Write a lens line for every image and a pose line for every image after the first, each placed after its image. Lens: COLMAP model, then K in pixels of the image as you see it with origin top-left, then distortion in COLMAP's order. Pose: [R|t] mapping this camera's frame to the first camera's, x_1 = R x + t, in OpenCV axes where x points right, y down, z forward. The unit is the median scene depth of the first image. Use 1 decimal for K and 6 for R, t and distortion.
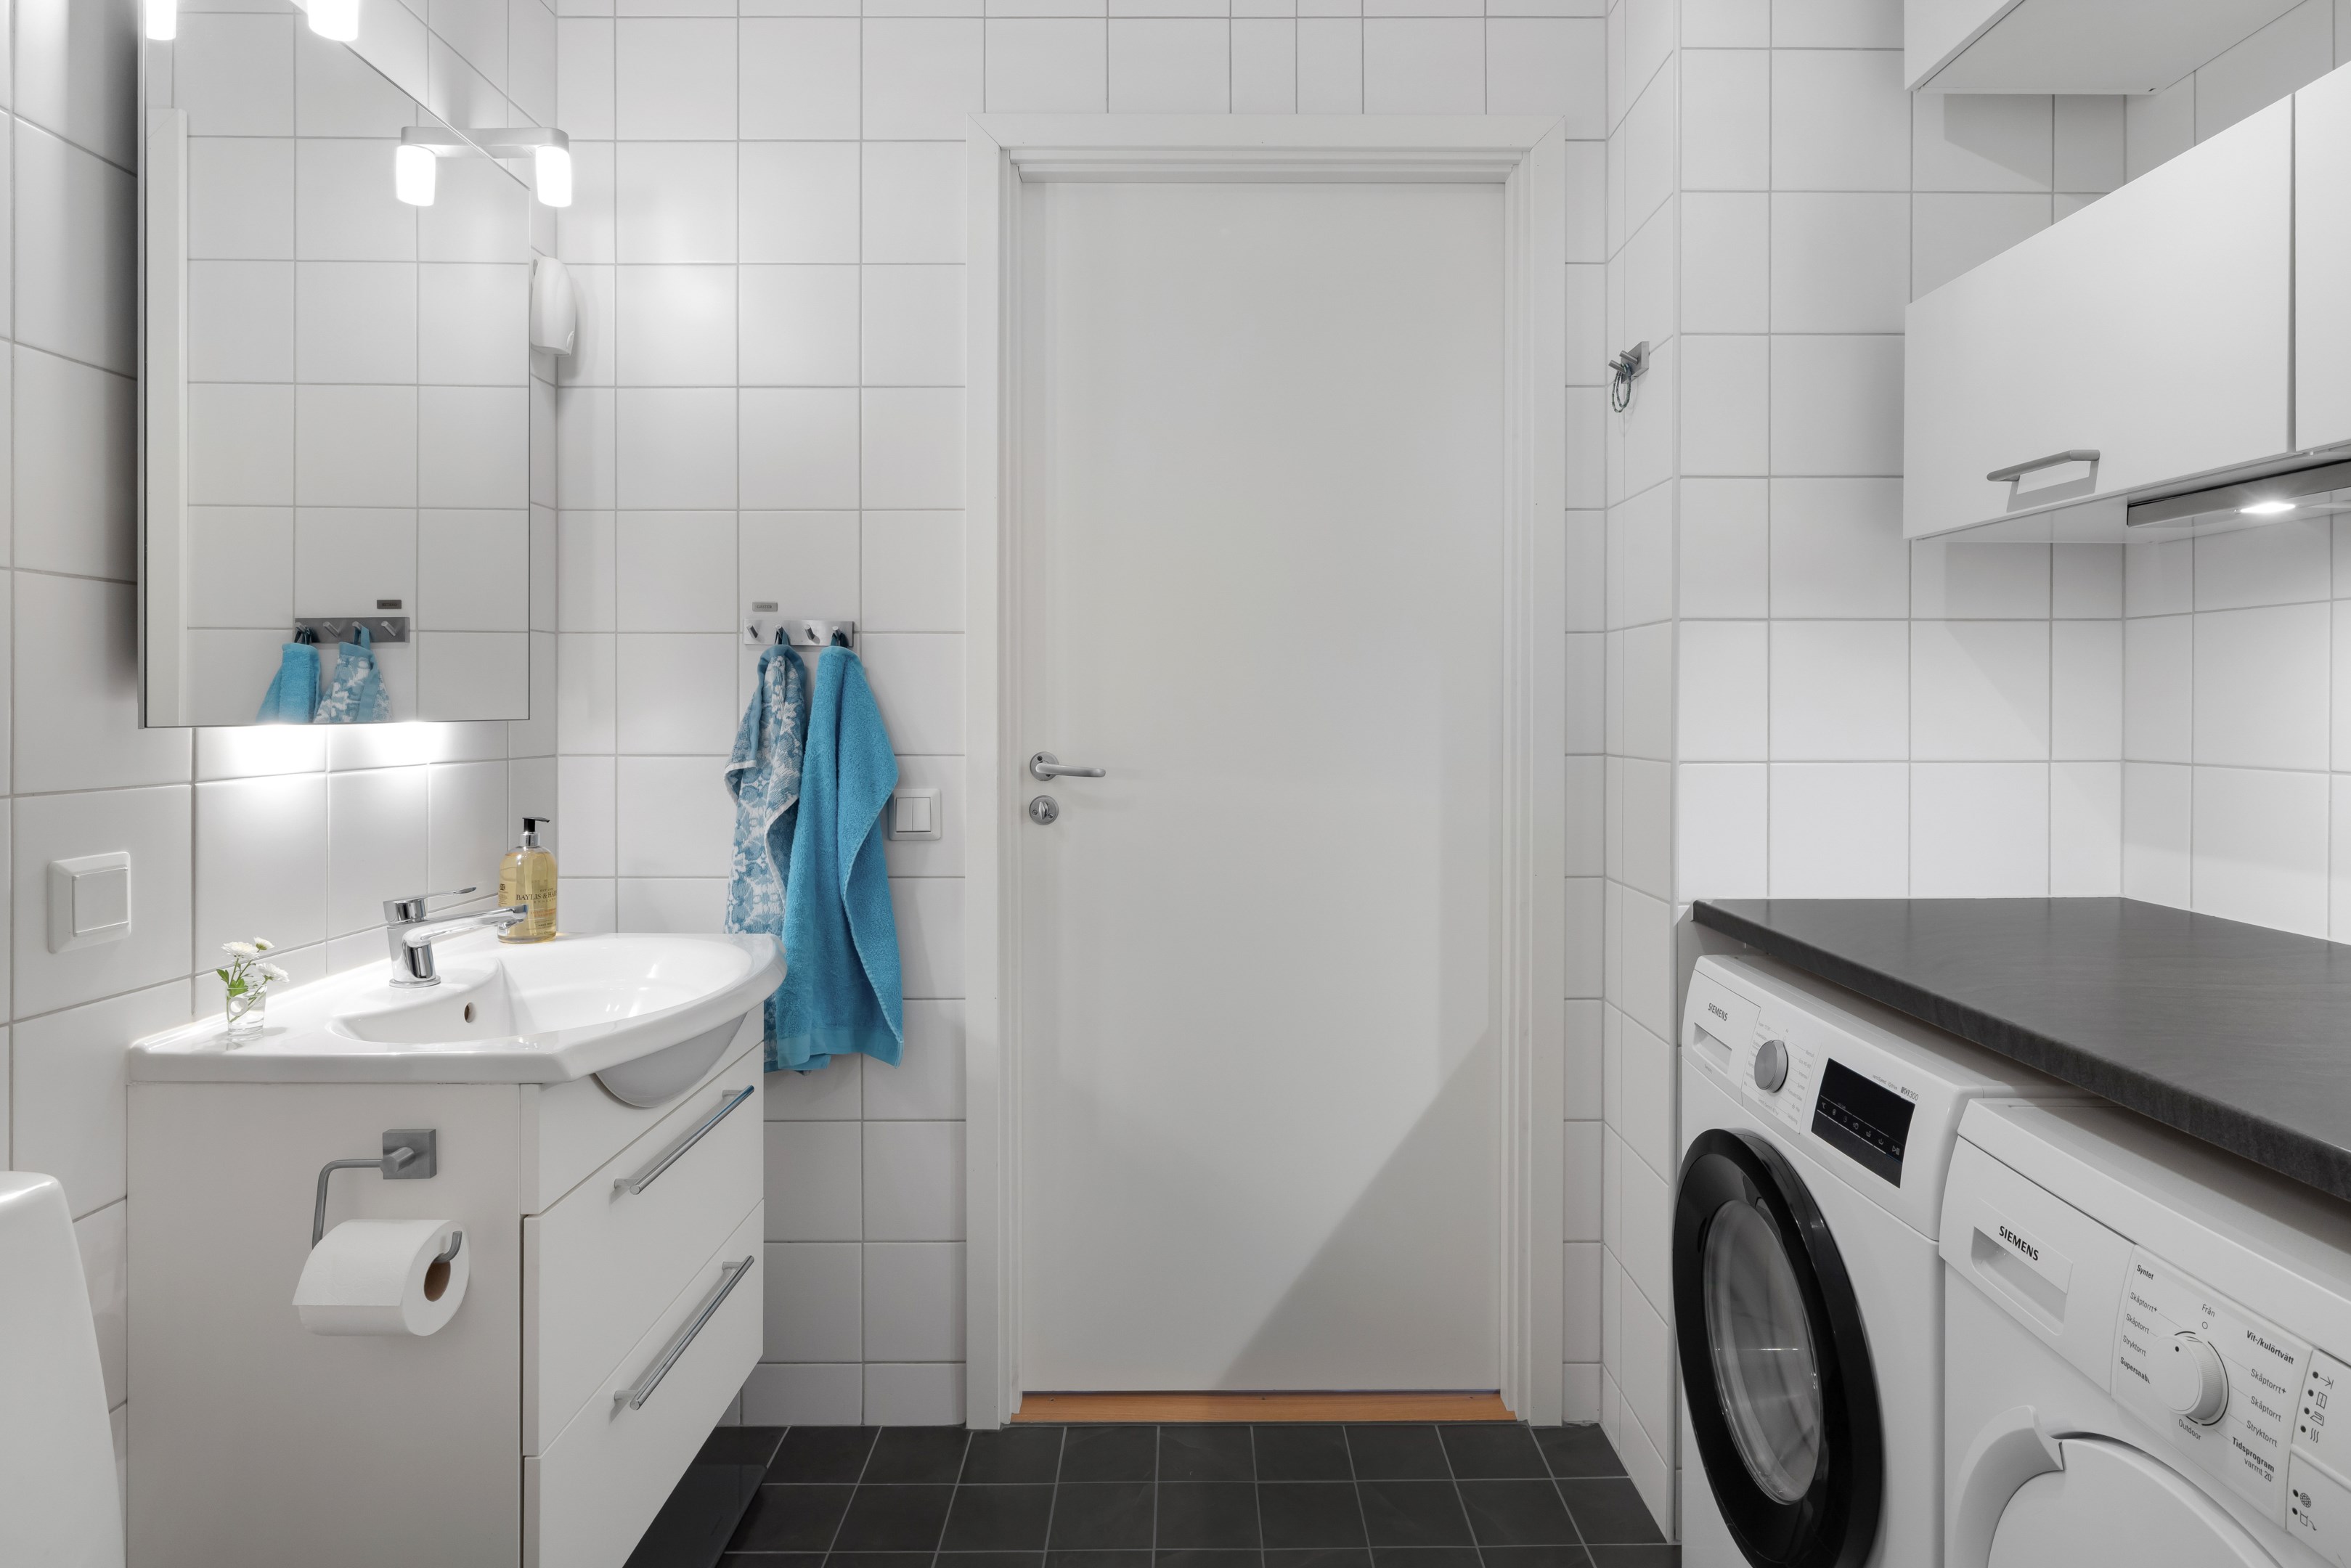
lens RADIAL K [[1176.5, 0, 1179.3], [0, 1176.5, 744.7], [0, 0, 1]] dist [0.000459, -0.000201]
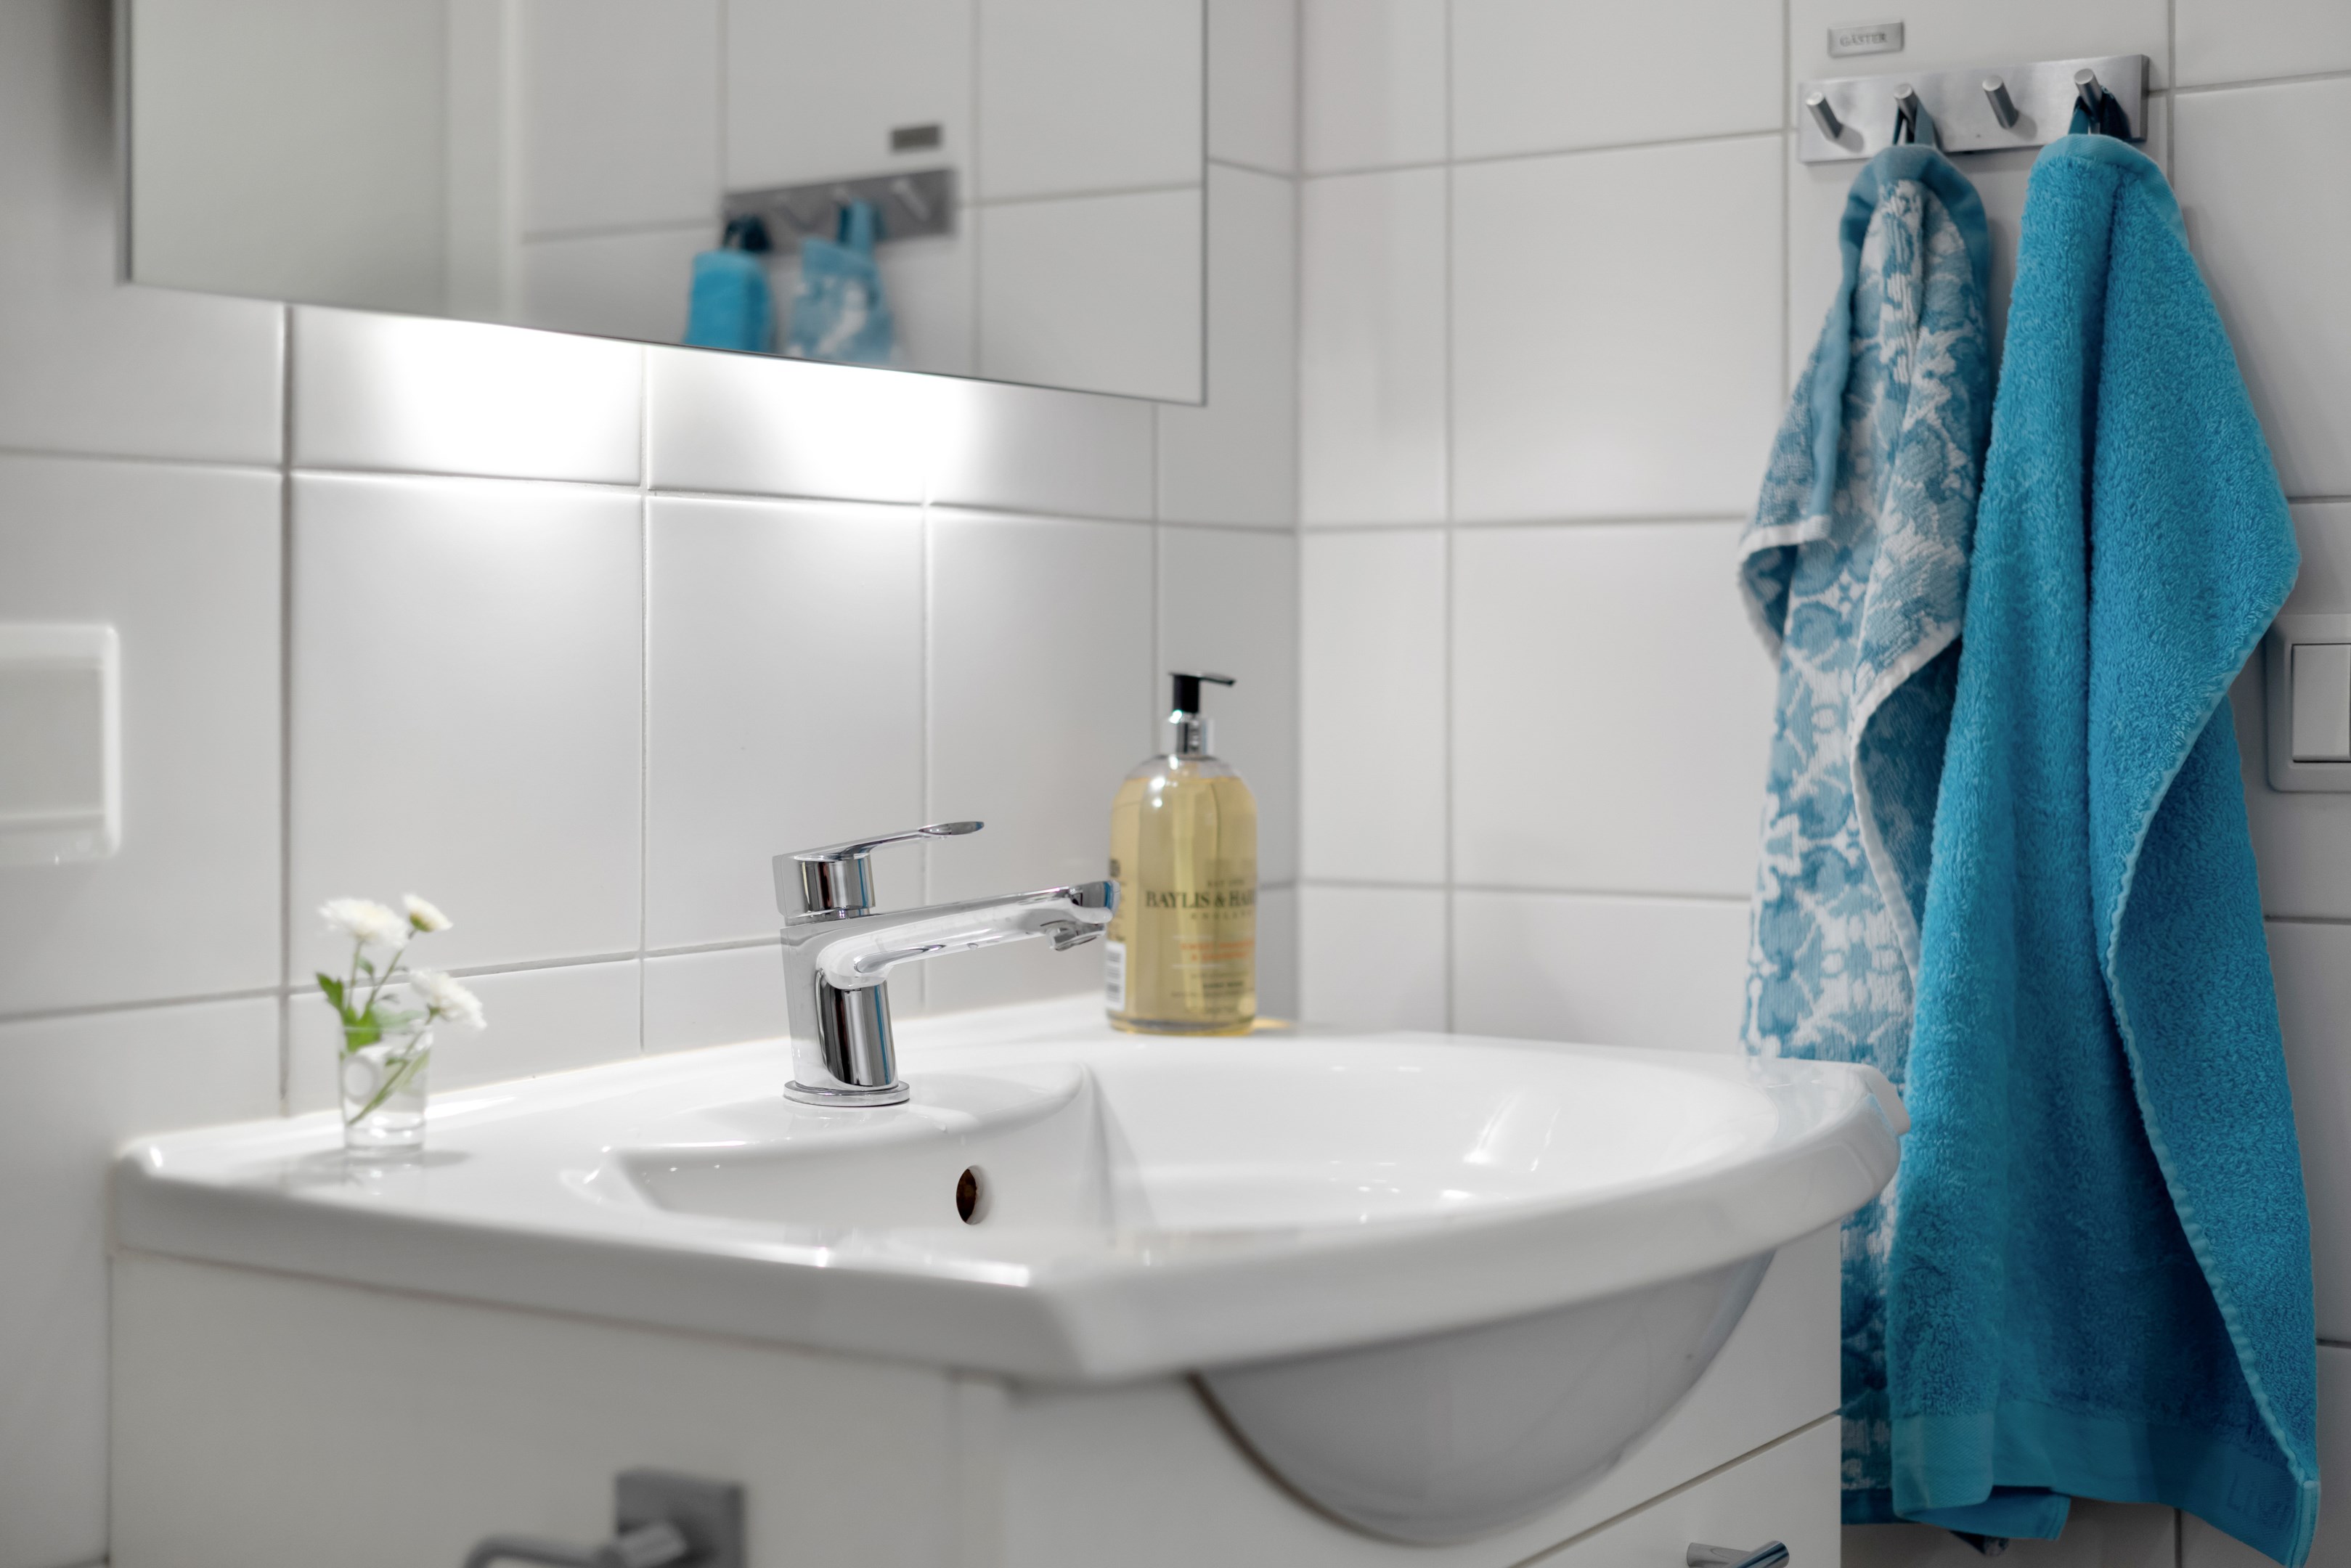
lens RADIAL K [[3341.8, 0, 1176.0], [0, 3341.8, 655.1], [0, 0, 1]] dist [0.006587, 0.018733]
pose [[0.834734, -0.004462, -0.550636, -0.016302], [-0.002119, 0.999934, -0.011316, 0.060260], [0.550650, 0.010613, 0.834669, 0.164302]]
